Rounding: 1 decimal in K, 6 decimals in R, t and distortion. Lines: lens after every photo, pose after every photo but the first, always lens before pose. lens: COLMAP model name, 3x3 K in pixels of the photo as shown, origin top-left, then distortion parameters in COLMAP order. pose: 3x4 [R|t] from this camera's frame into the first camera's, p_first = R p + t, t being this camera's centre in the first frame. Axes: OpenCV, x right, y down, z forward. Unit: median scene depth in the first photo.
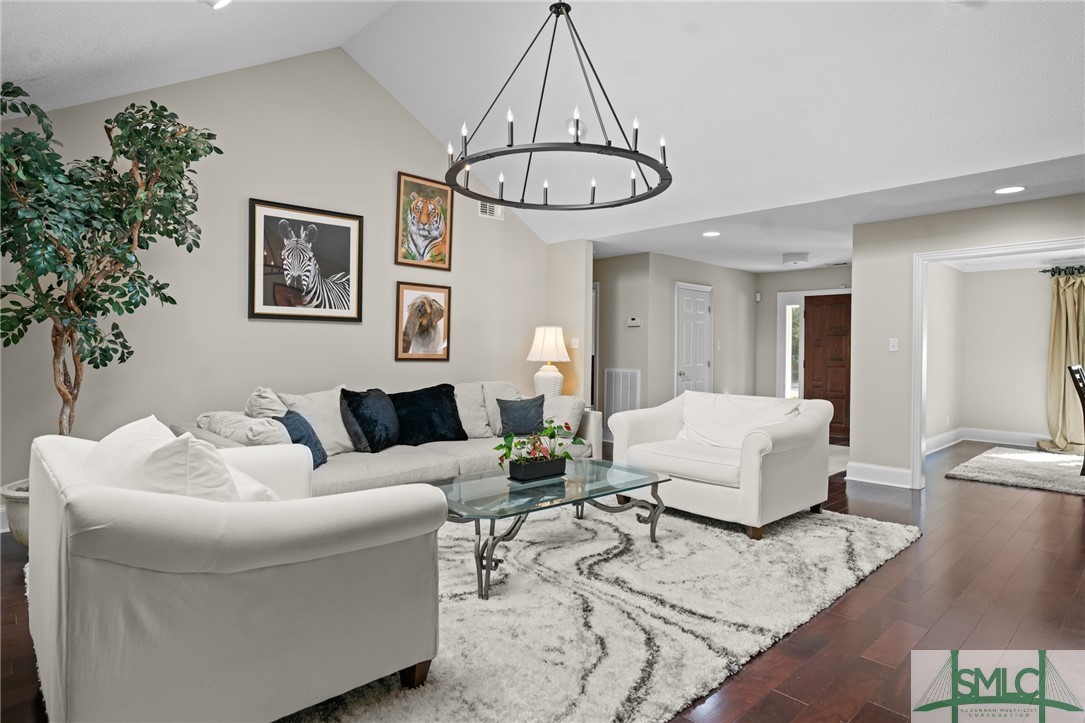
lens RADIAL K [[613.7, 0, 542.5], [0, 613.7, 361.5], [0, 0, 1]] dist [-0.047609, -0.000070]
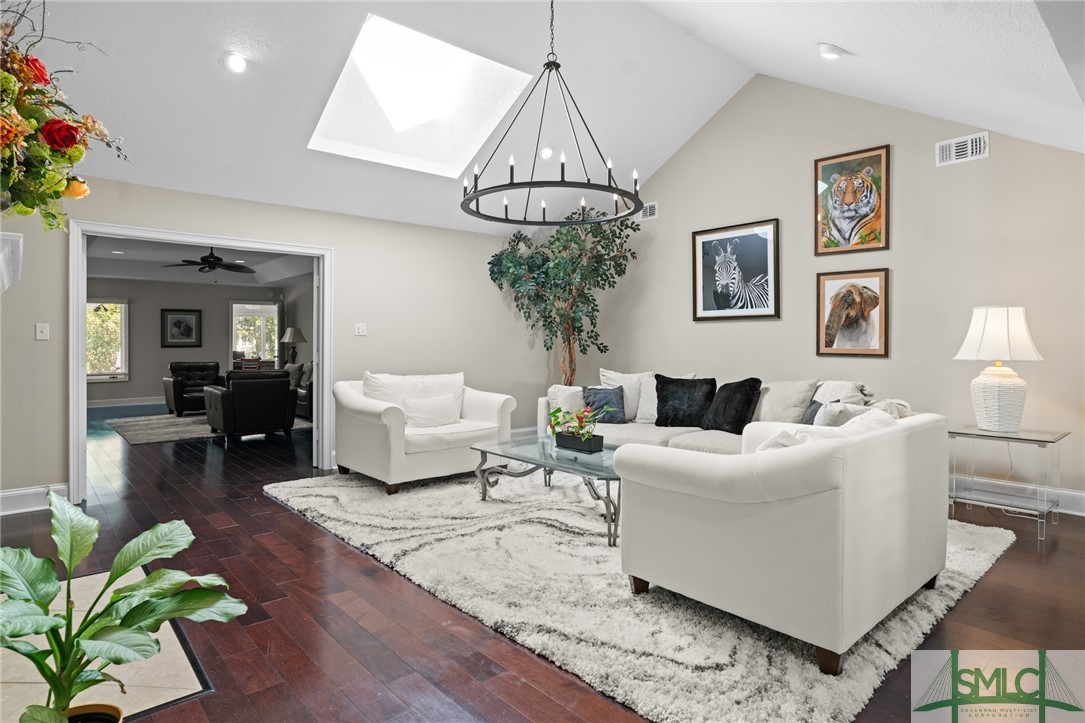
lens RADIAL K [[613.7, 0, 542.5], [0, 613.7, 361.5], [0, 0, 1]] dist [-0.047609, -0.000070]
pose [[-0.048131, 0.020392, -0.998633, 0.746352], [-0.017034, 0.999629, 0.021234, -0.005041], [0.998696, 0.018033, -0.047766, 0.618156]]
